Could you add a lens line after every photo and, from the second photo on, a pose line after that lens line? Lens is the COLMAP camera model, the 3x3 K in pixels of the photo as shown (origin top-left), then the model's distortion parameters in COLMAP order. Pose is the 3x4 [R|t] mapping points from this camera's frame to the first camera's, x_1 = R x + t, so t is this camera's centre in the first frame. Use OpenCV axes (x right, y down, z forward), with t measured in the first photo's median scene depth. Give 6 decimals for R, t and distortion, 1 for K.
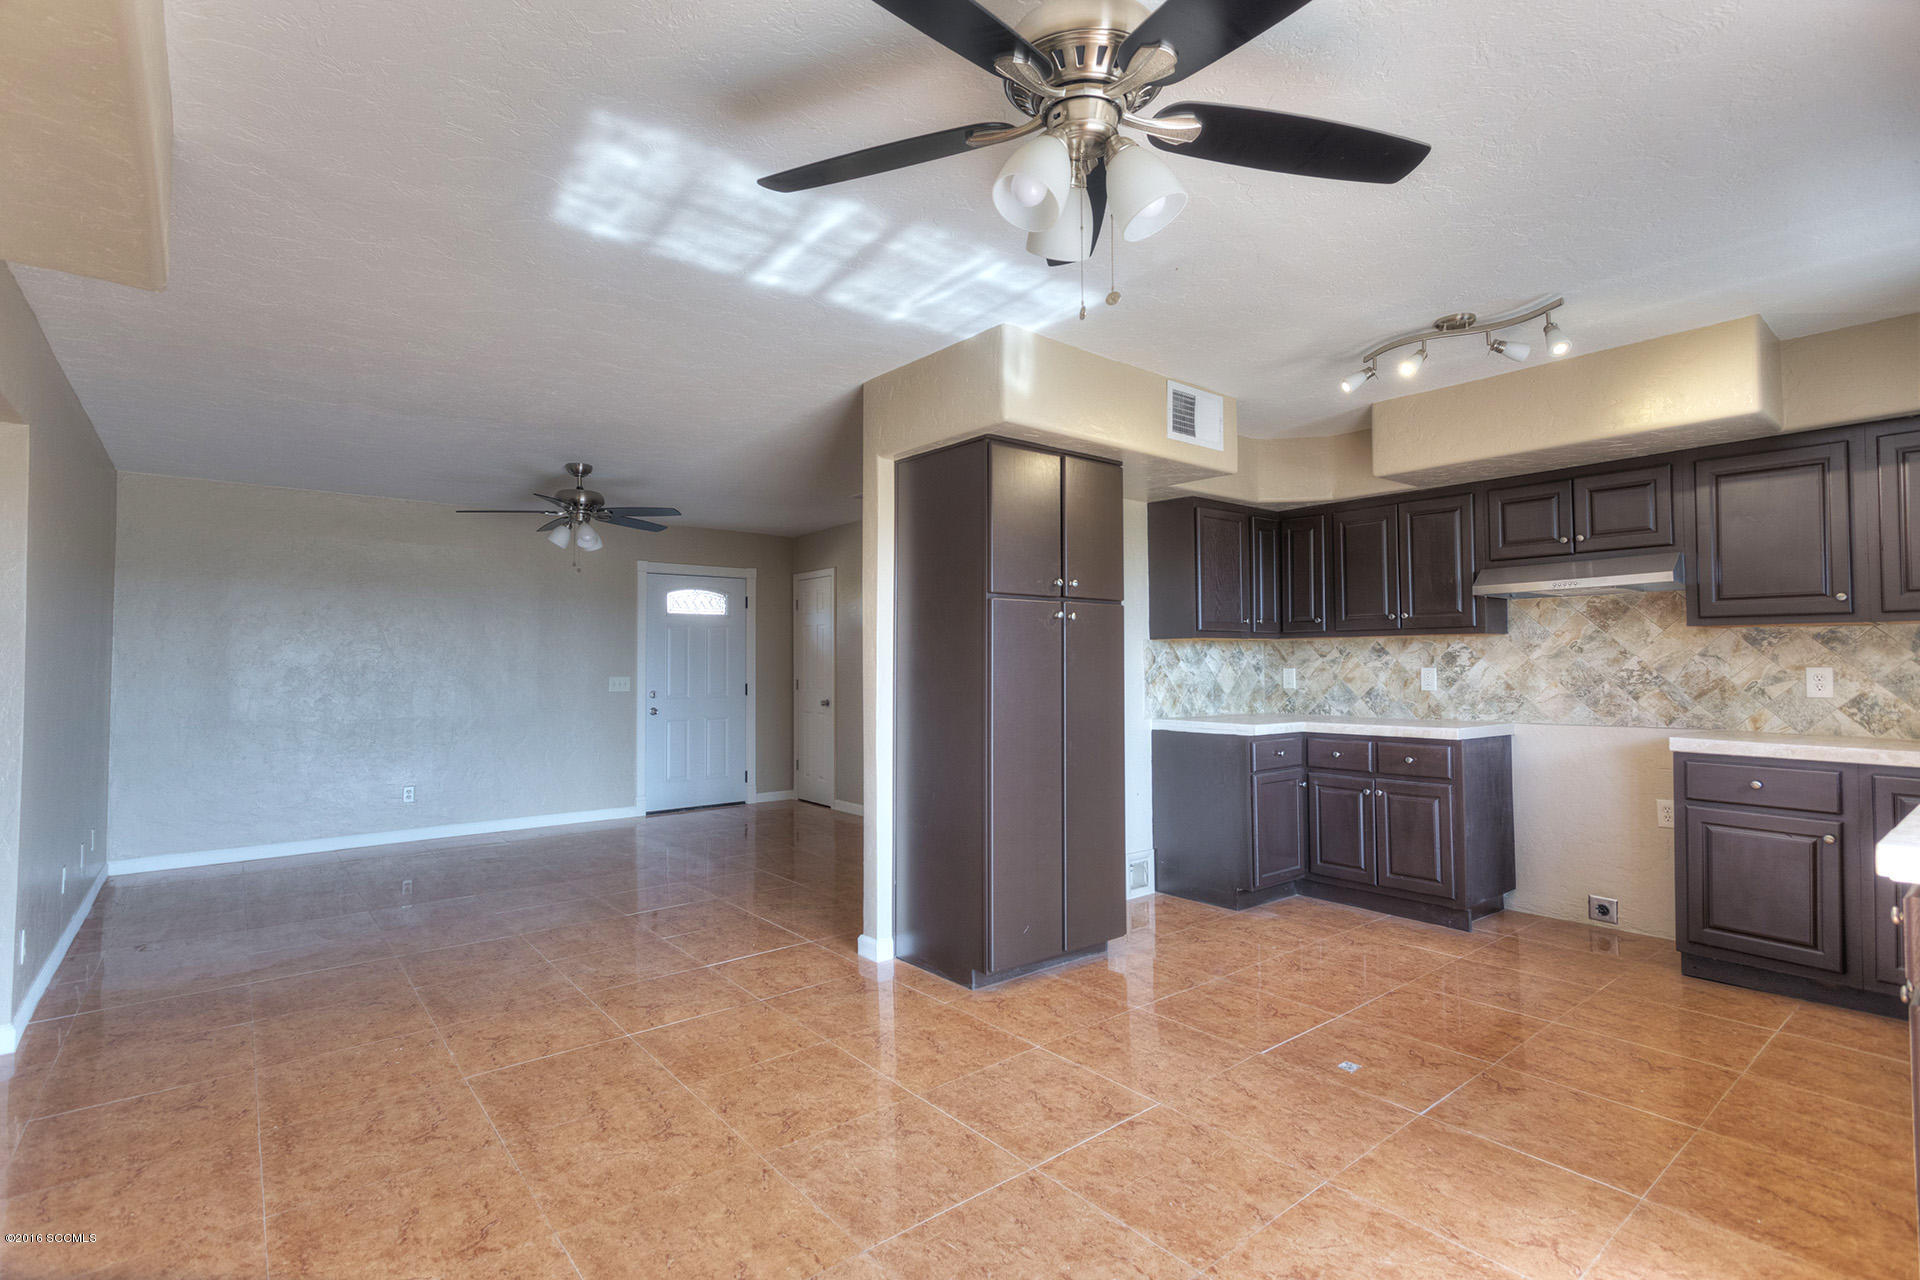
lens RADIAL K [[899.4, 0, 959.8], [0, 899.4, 633.4], [0, 0, 1]] dist [0.001581, 0.003833]
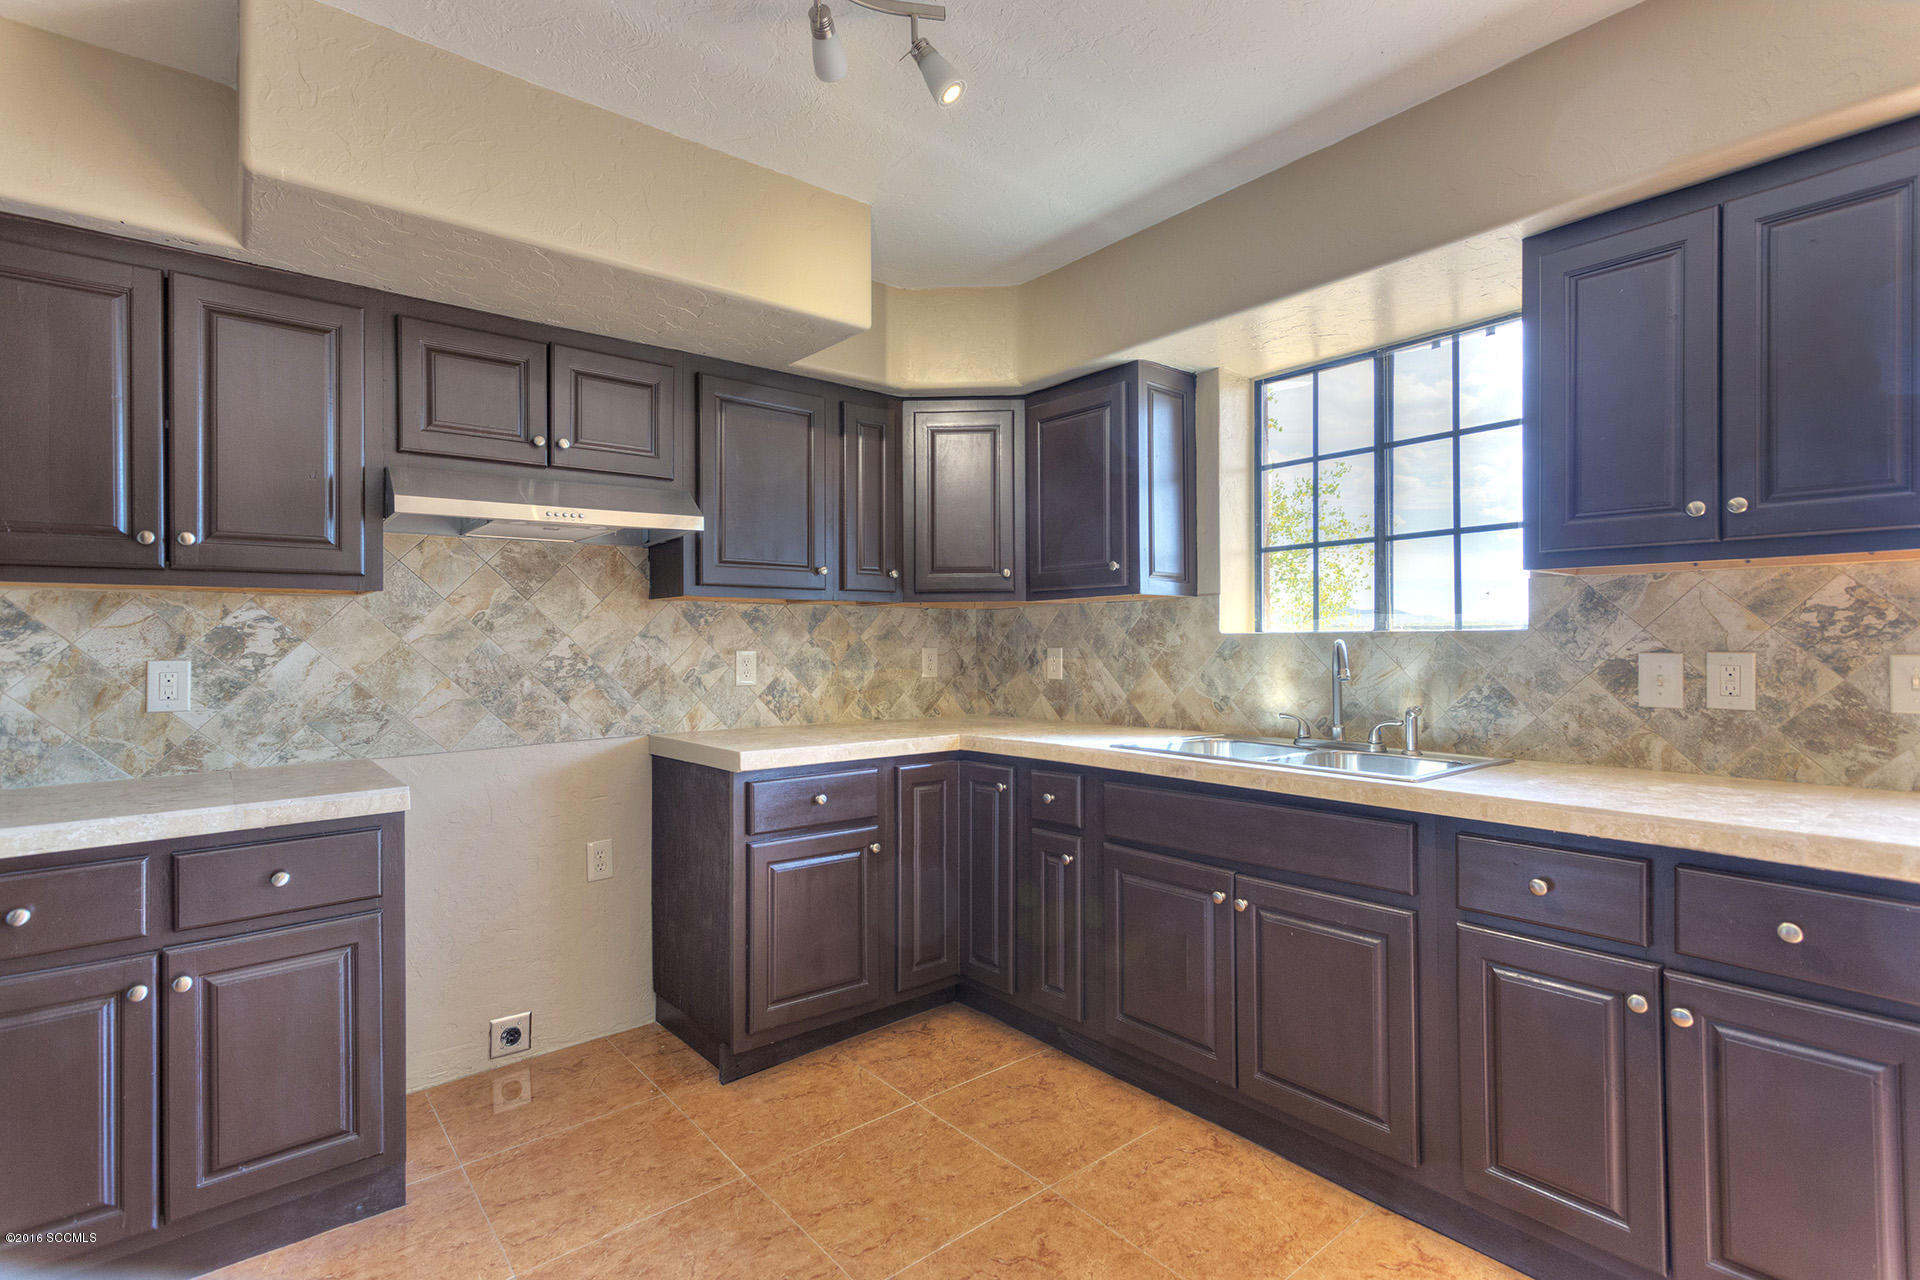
lens RADIAL K [[899.4, 0, 959.8], [0, 899.4, 633.4], [0, 0, 1]] dist [0.001581, 0.003833]
pose [[-0.014575, 0.010921, 0.999834, 0.071302], [-0.026073, 0.999596, -0.011299, 0.022134], [-0.999554, -0.026234, -0.014285, 0.704607]]
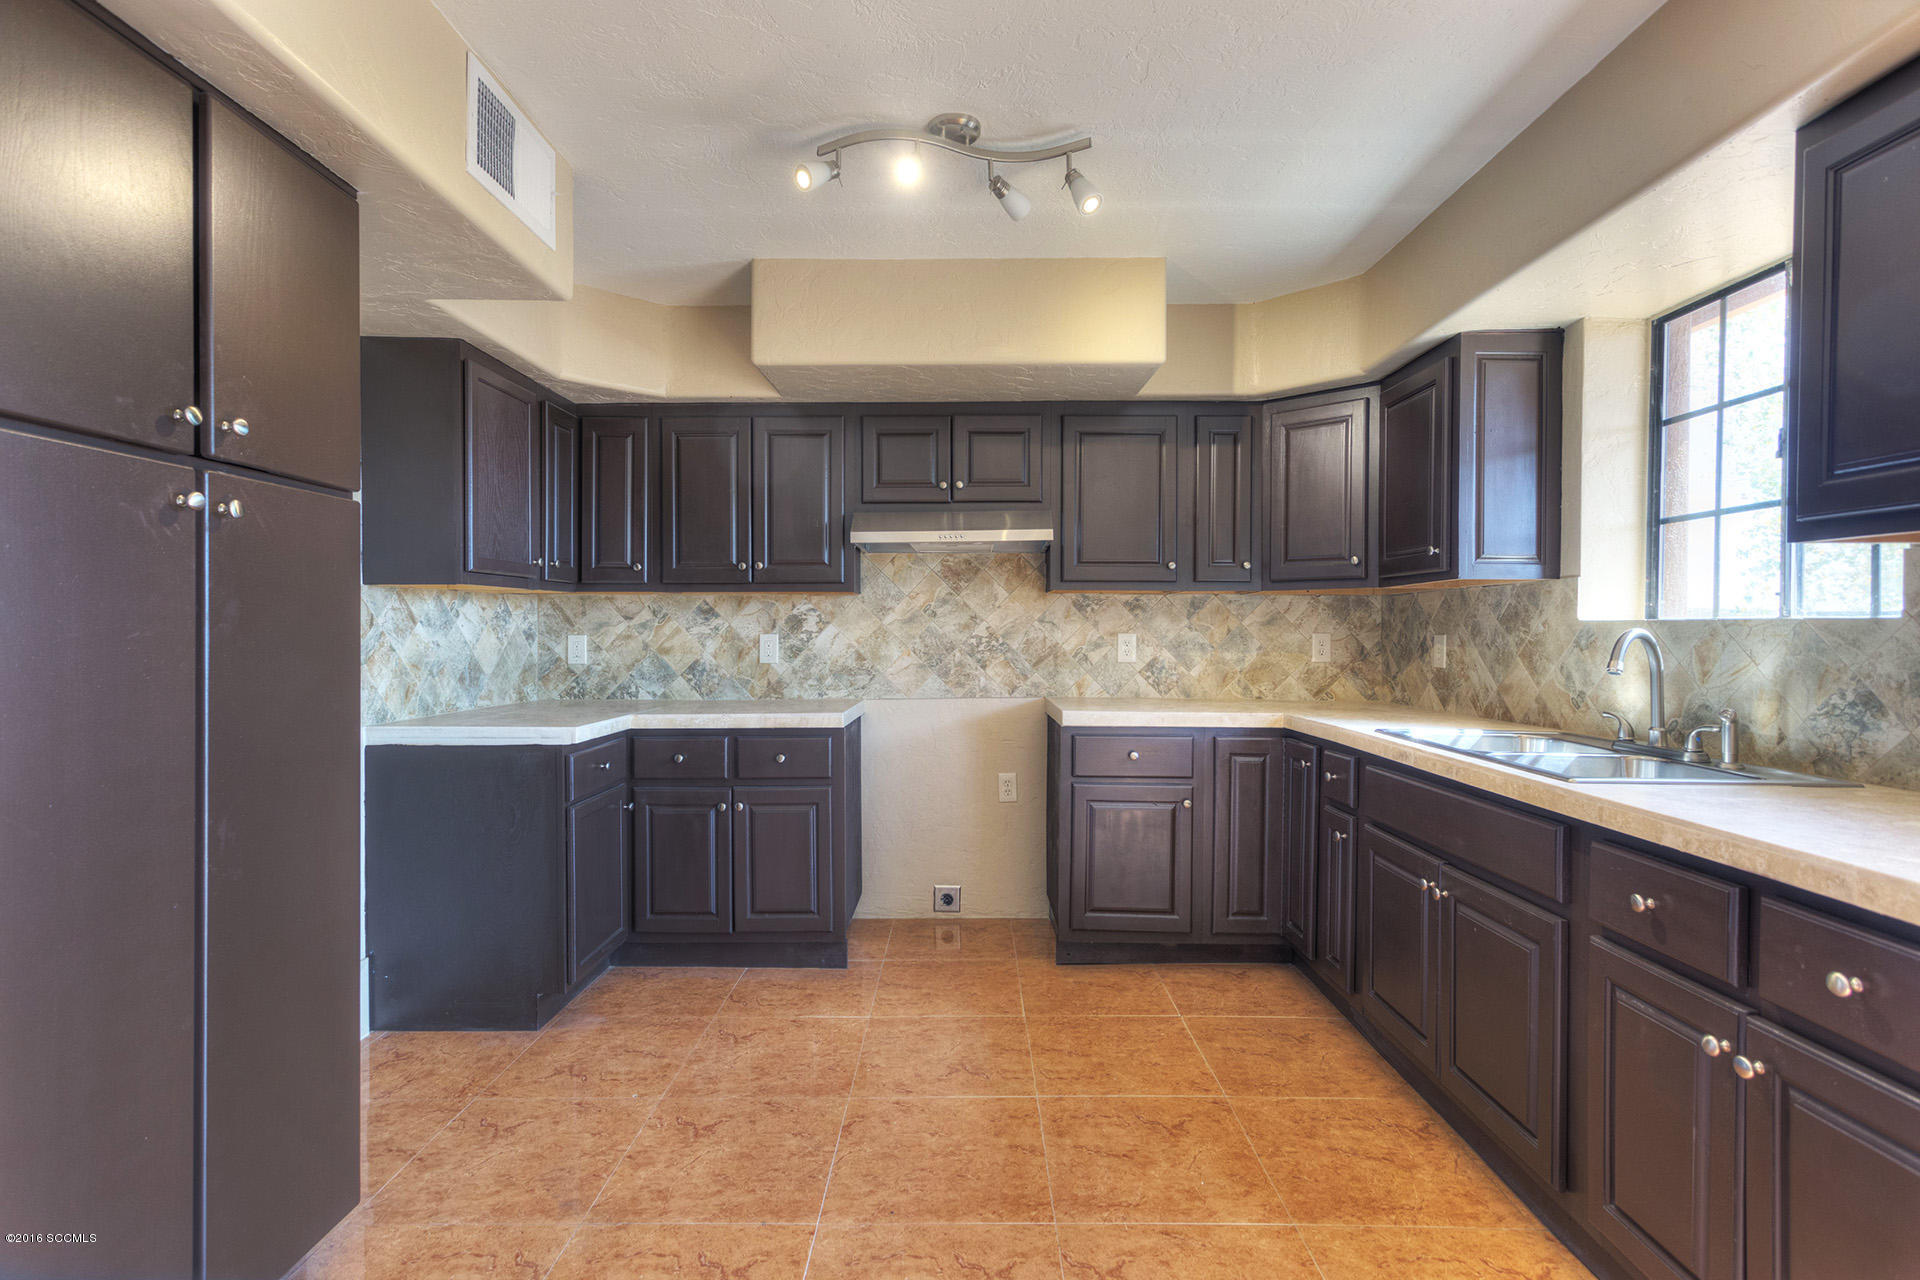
lens RADIAL K [[899.4, 0, 959.8], [0, 899.4, 633.4], [0, 0, 1]] dist [0.001581, 0.003833]
pose [[0.634335, -0.001251, 0.773058, 0.017854], [-0.028888, 0.999262, 0.025321, 0.014478], [-0.772519, -0.038394, 0.633830, 0.425937]]
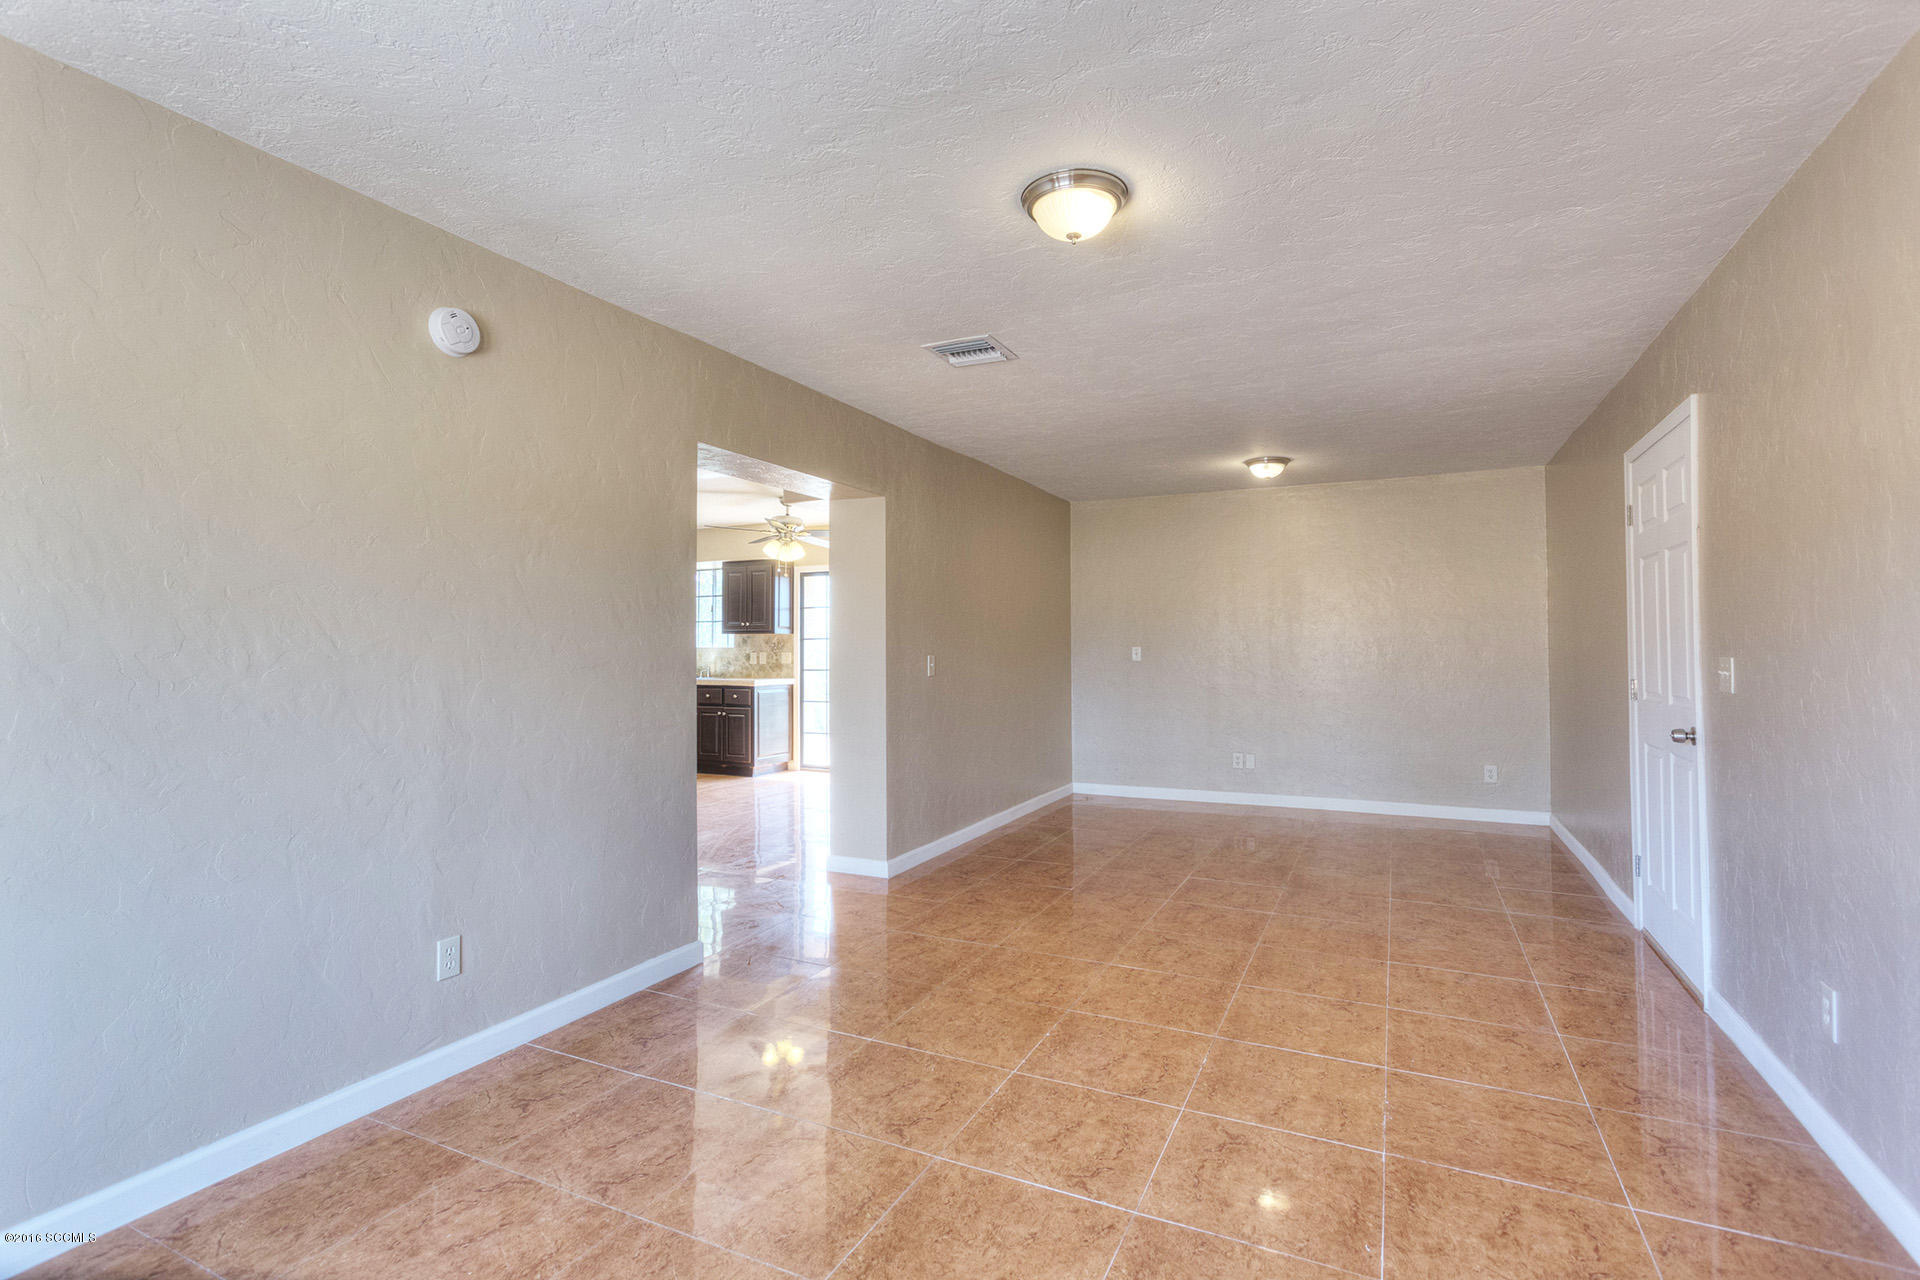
lens RADIAL K [[899.4, 0, 959.8], [0, 899.4, 633.4], [0, 0, 1]] dist [0.001581, 0.003833]
pose [[-0.431387, 0.025991, 0.901793, -1.690389], [-0.026065, 0.998809, -0.041256, 0.049310], [-0.901790, -0.041303, -0.430195, 0.820744]]
